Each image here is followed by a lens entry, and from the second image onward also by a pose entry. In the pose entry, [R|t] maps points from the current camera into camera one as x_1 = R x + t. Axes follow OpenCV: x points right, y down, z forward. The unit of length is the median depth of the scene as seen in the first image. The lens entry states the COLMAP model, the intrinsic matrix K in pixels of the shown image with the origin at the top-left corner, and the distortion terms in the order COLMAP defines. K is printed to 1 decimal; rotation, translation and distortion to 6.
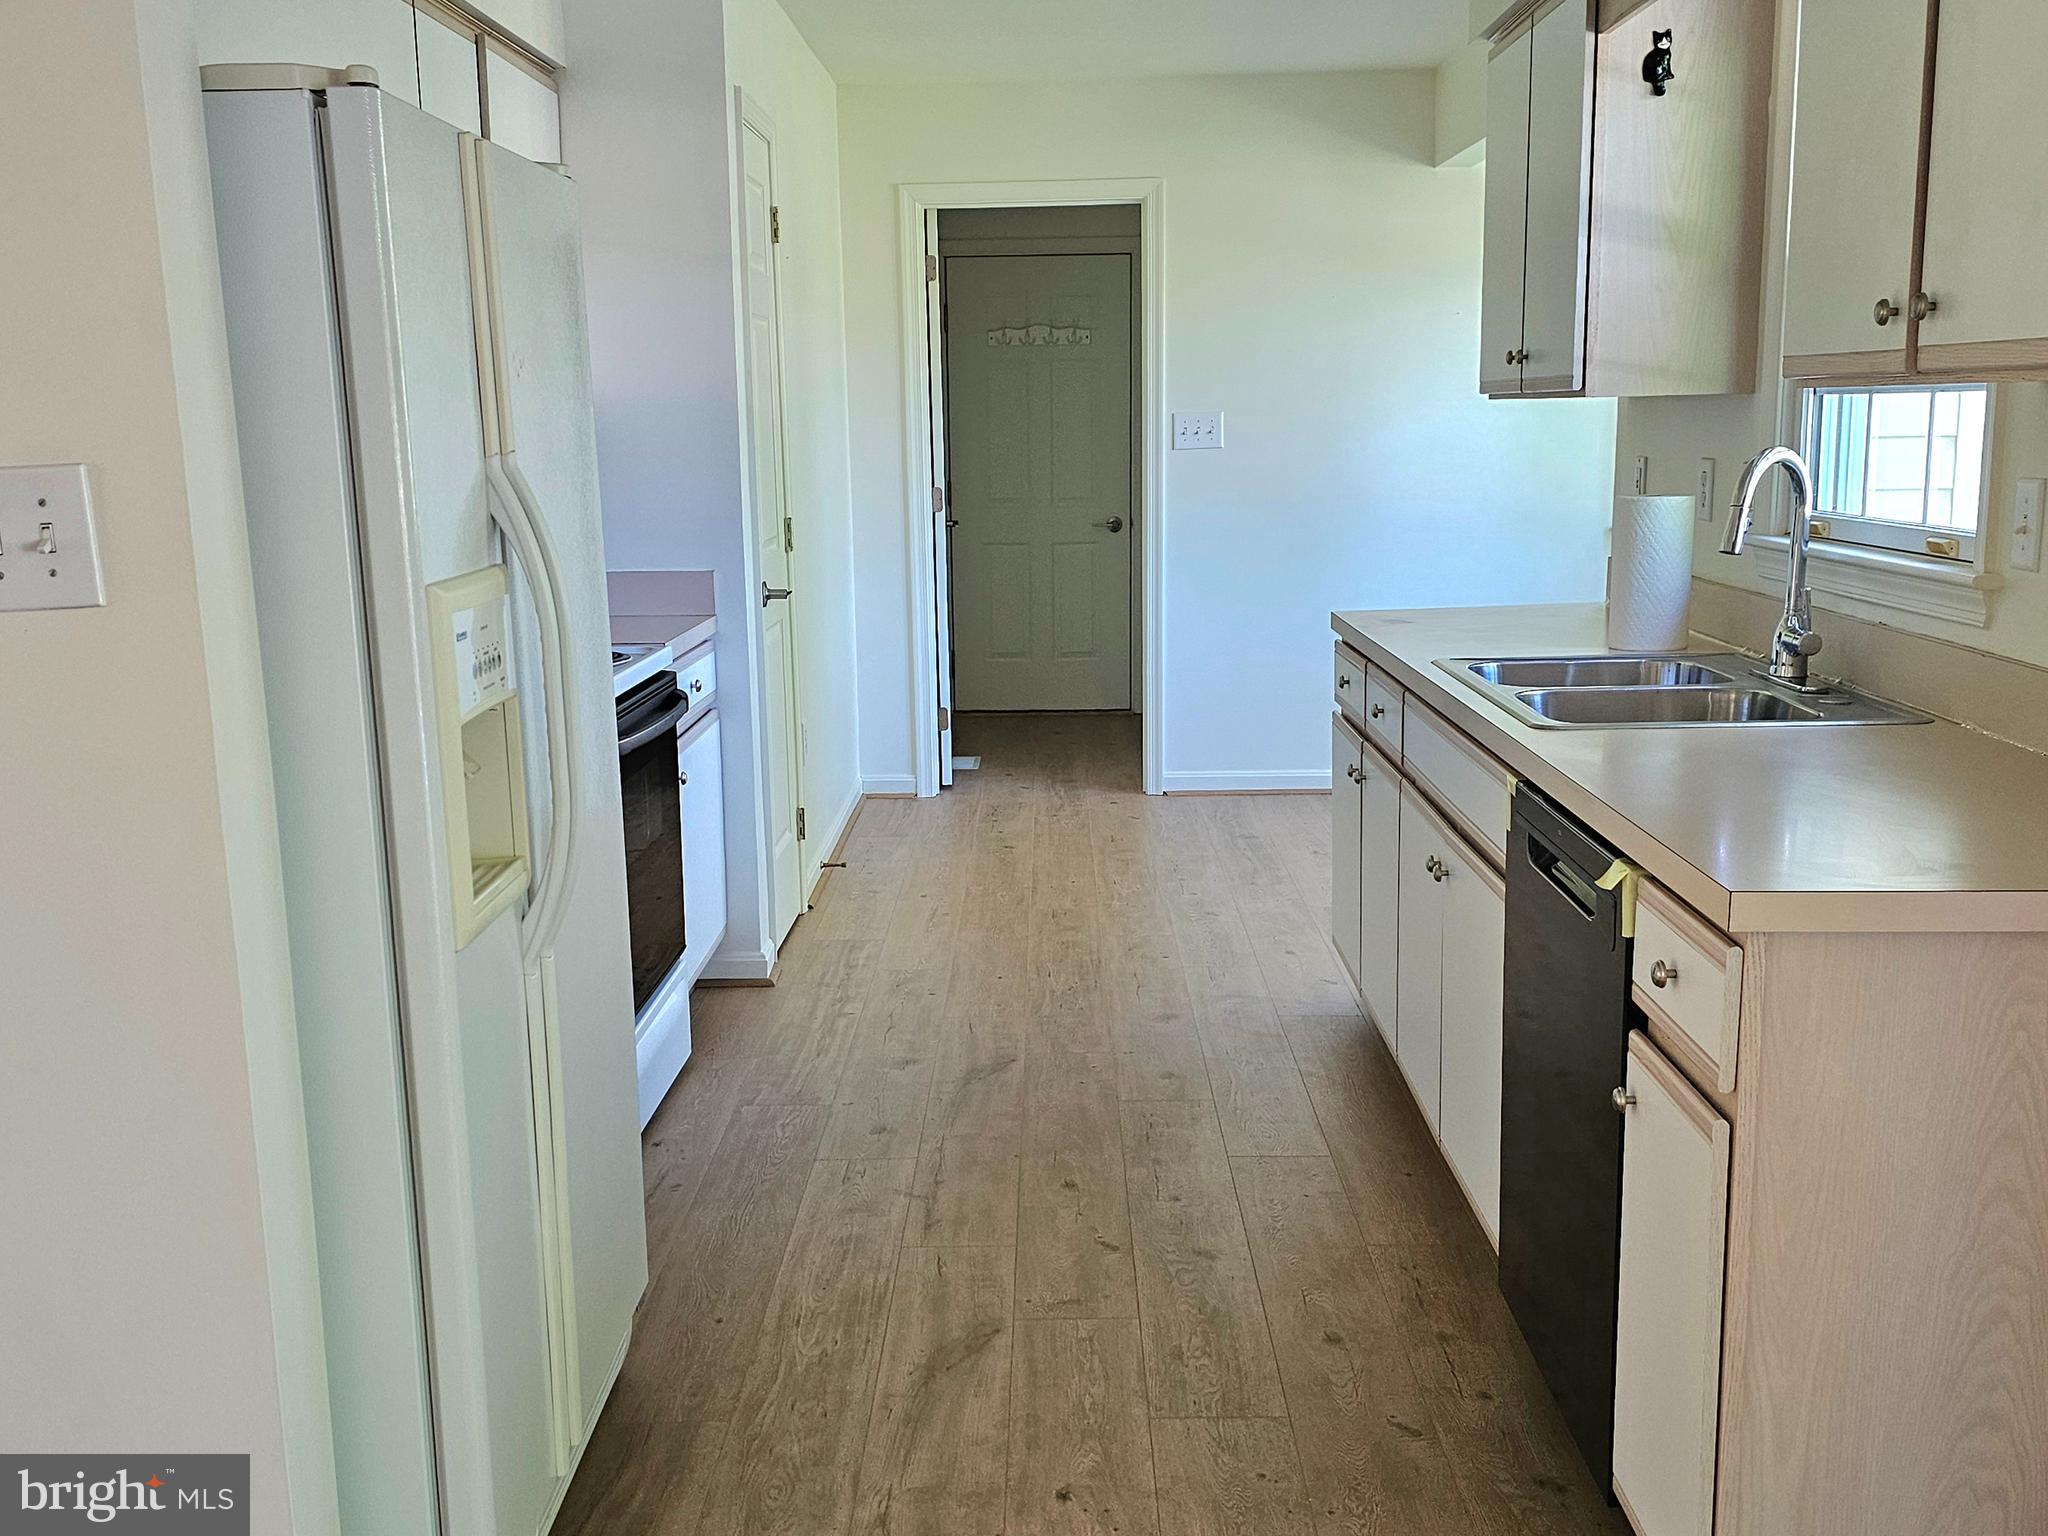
lens RADIAL K [[1995.2, 0, 1054.3], [0, 1995.2, 771.8], [0, 0, 1]] dist [0.101082, -0.140710]
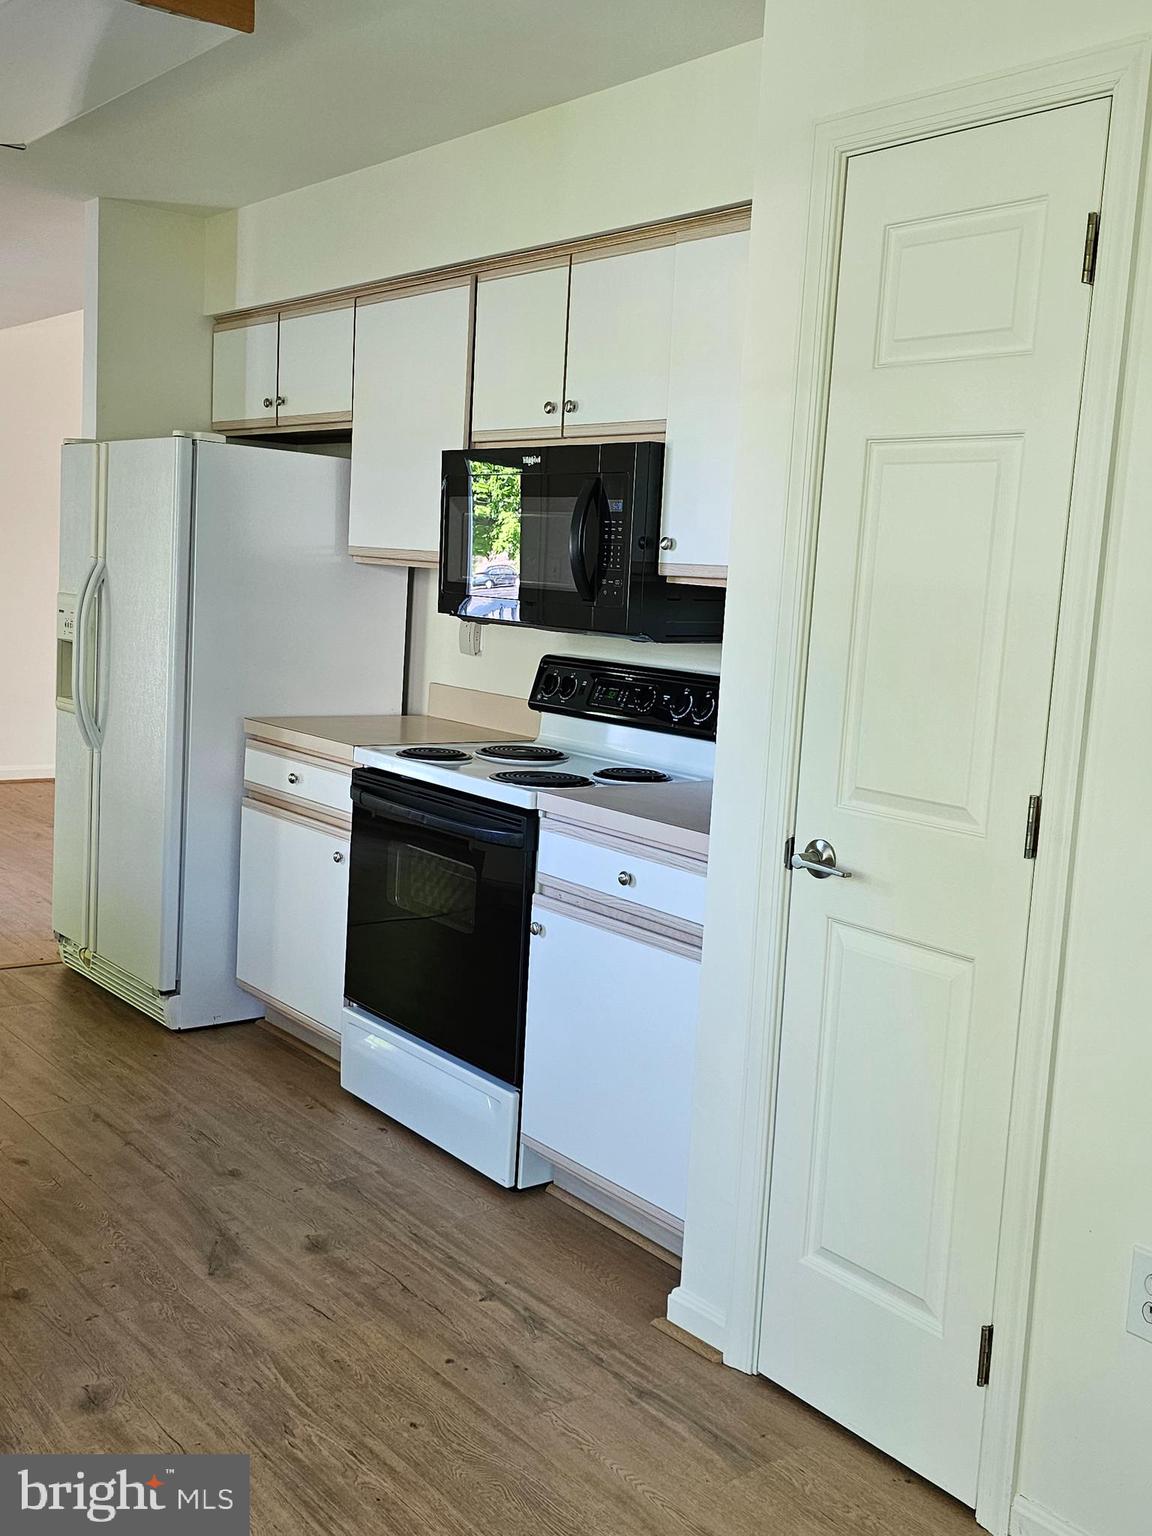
lens RADIAL K [[1514.8, 0, 570.3], [0, 1514.8, 747.3], [0, 0, 1]] dist [0.096750, -0.197175]
pose [[-0.779783, 0.048137, -0.624196, 0.281795], [-0.153220, 0.952044, 0.264832, -0.298710], [0.607011, 0.302151, -0.735012, 1.592694]]
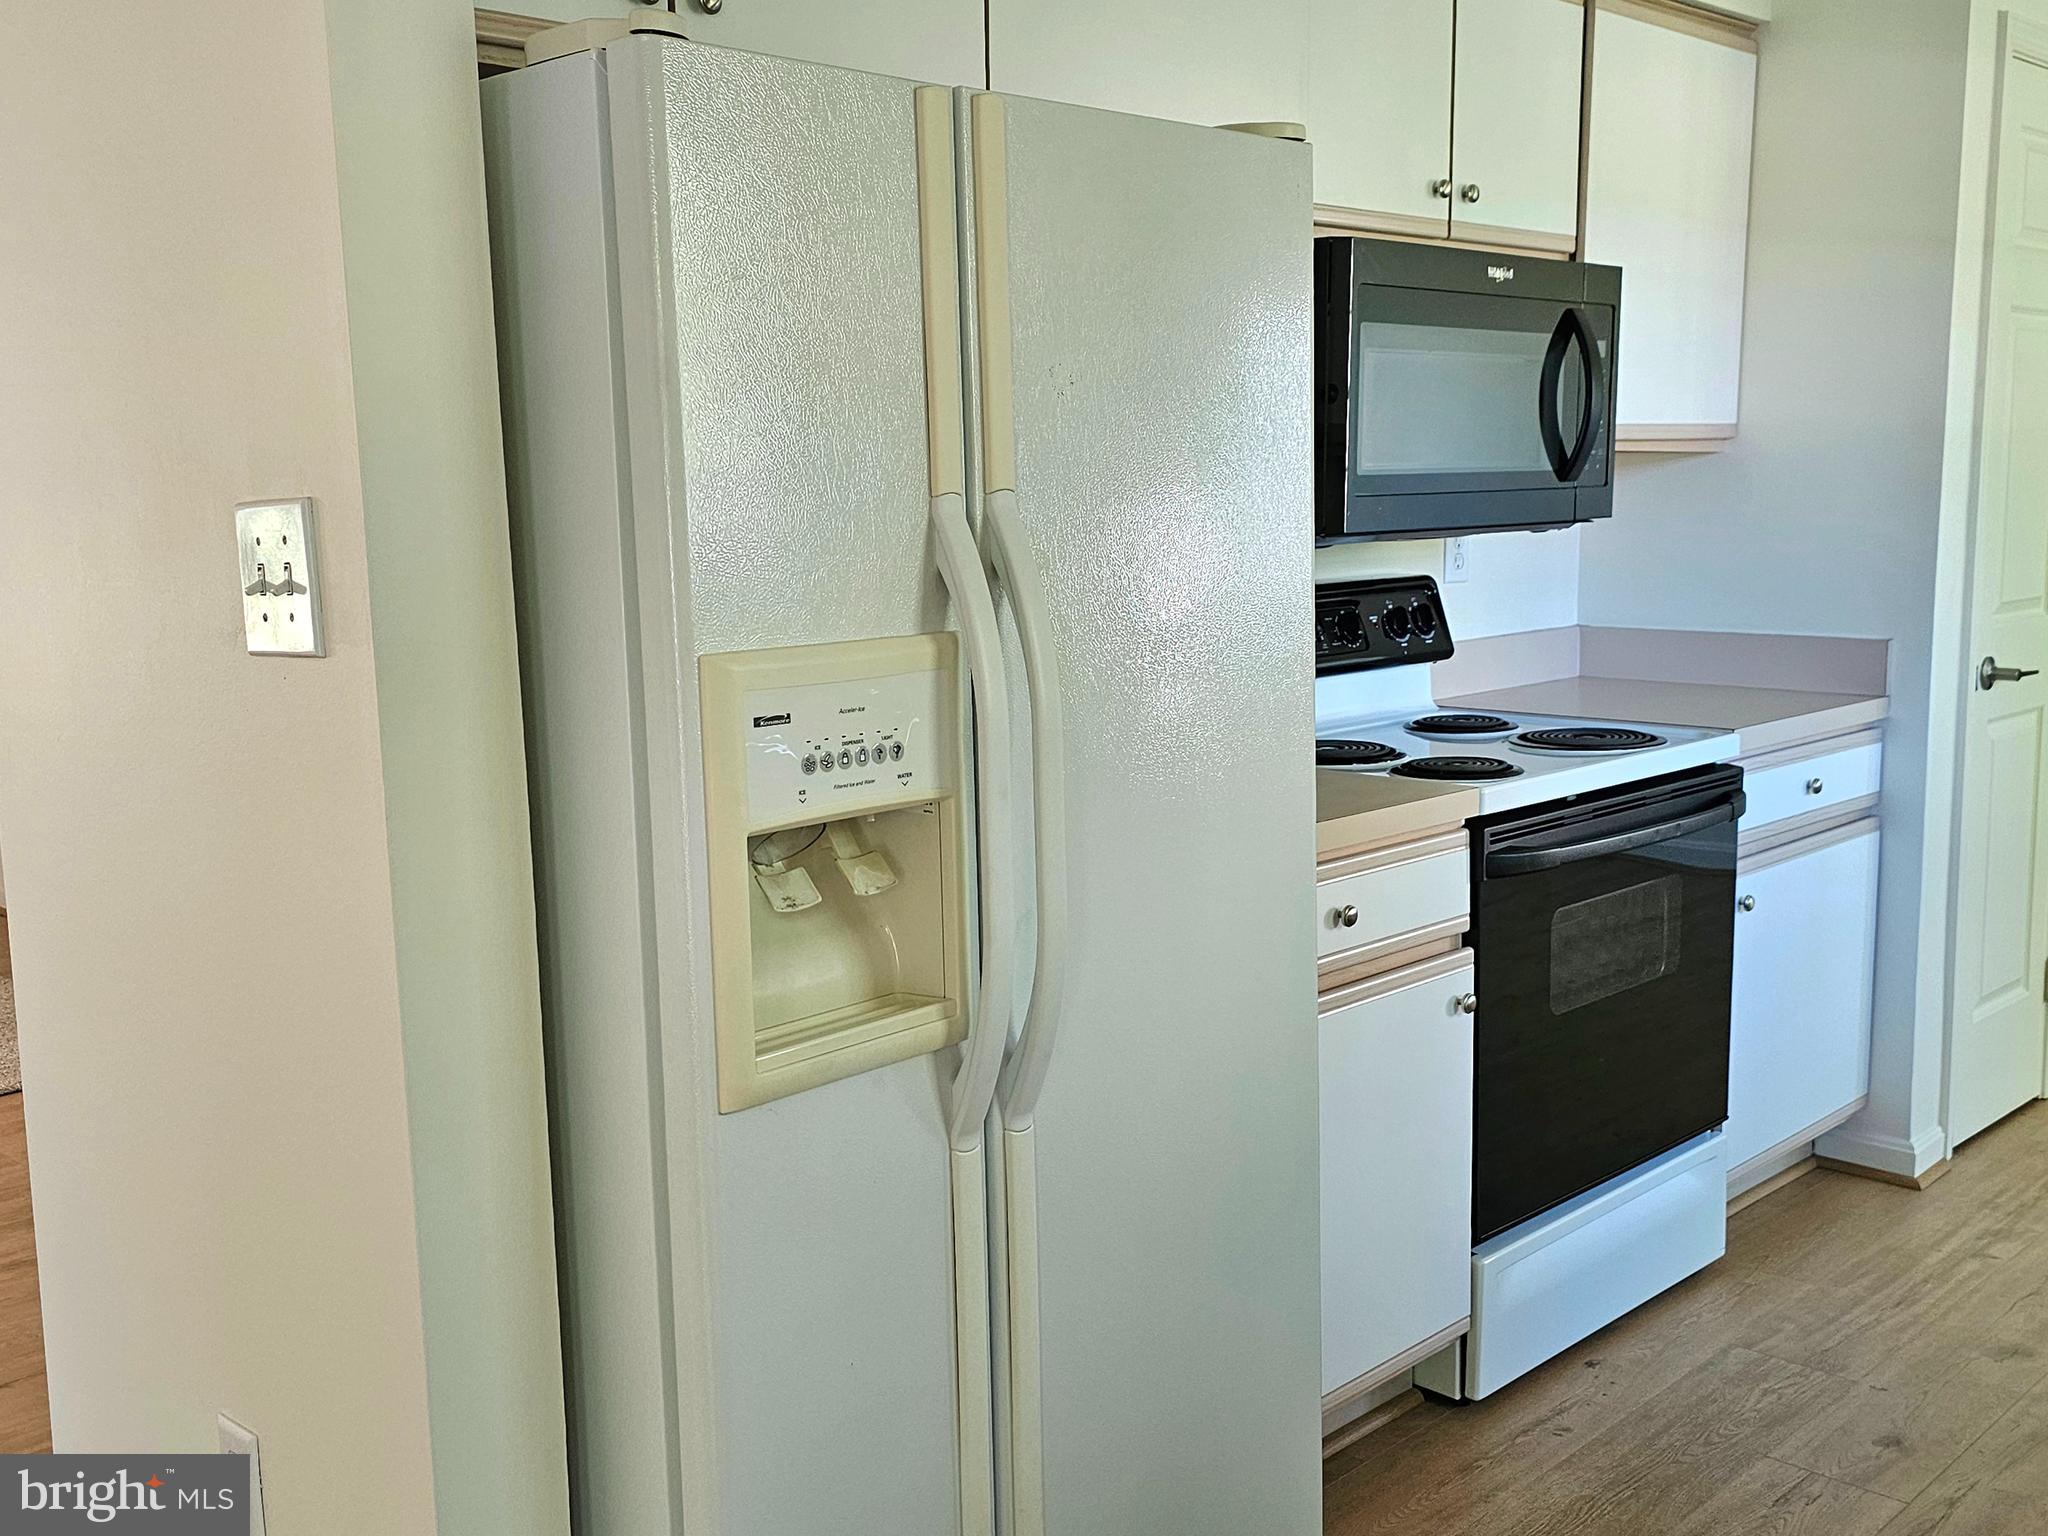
lens RADIAL K [[1995.2, 0, 1054.3], [0, 1995.2, 771.8], [0, 0, 1]] dist [0.101082, -0.140710]
pose [[0.721388, 0.104047, -0.684670, 0.157247], [-0.116077, 0.992829, 0.028575, -0.040712], [0.682733, 0.058861, 0.728293, 0.244813]]
